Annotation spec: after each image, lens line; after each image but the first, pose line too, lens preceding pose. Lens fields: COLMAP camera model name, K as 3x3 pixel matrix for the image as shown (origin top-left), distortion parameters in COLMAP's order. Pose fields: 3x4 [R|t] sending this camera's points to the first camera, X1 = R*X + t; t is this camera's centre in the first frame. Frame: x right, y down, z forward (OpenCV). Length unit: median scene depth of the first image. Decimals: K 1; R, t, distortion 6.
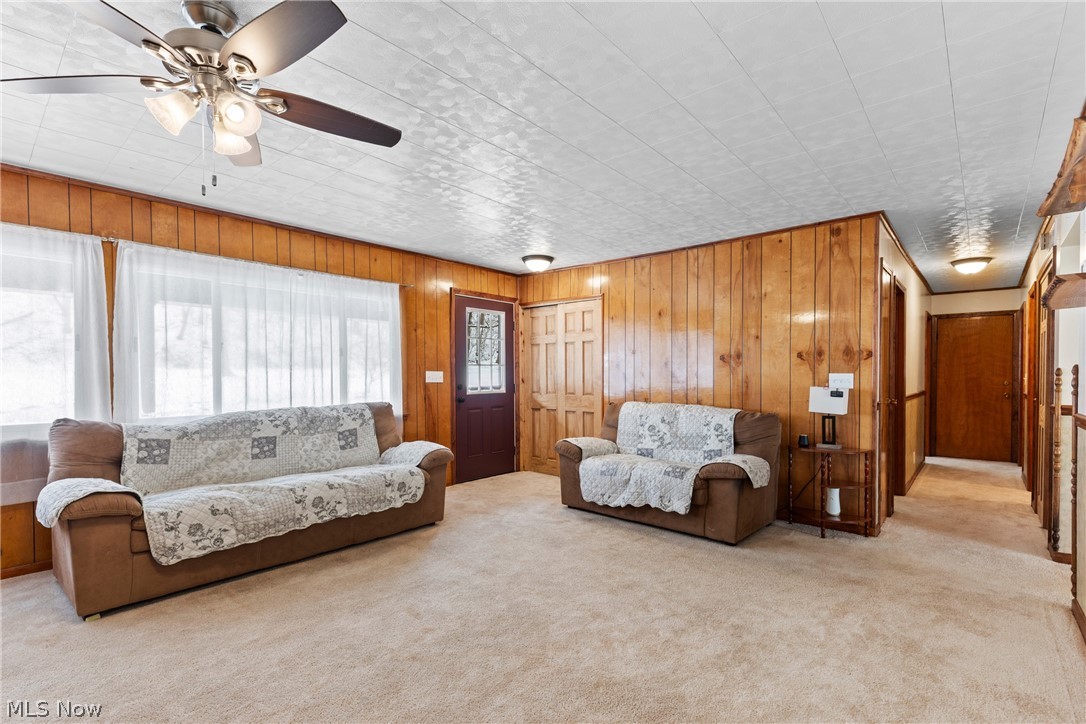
lens RADIAL K [[491.1, 0, 552.4], [0, 491.1, 377.8], [0, 0, 1]] dist [0.009067, 0.000056]
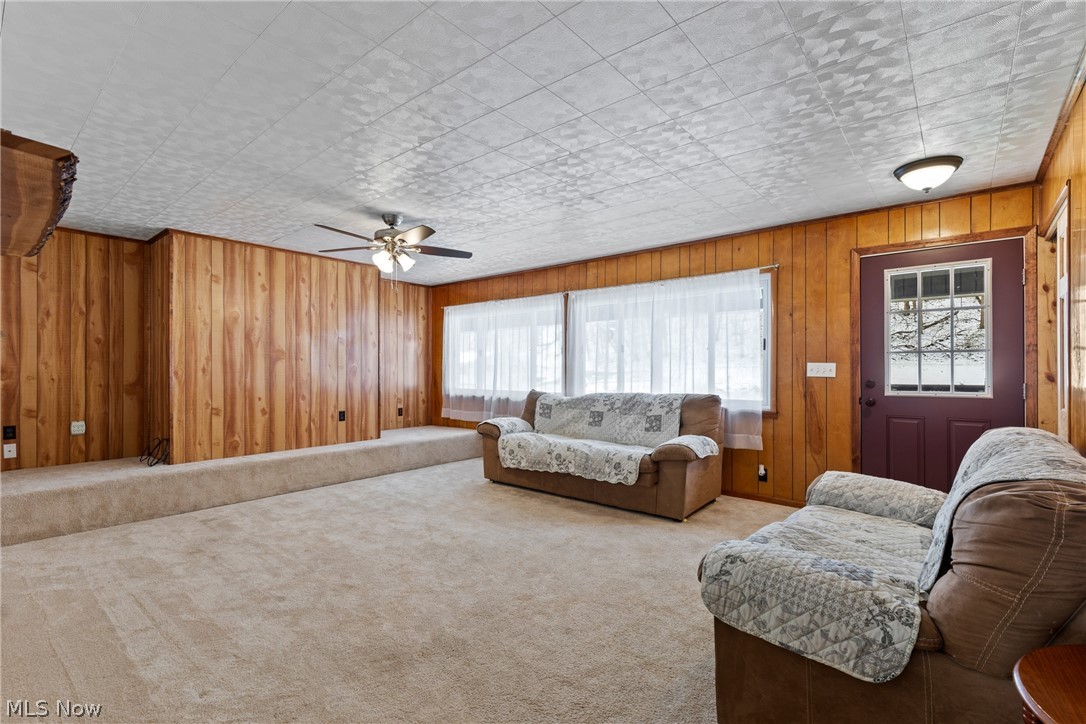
lens RADIAL K [[491.1, 0, 547.6], [0, 491.1, 369.4], [0, 0, 1]] dist [0.009067, 0.000056]
pose [[0.029256, -0.000888, -0.999572, 0.799507], [-0.007421, 0.999972, -0.001106, 0.002159], [0.999544, 0.007450, 0.029248, 0.792603]]
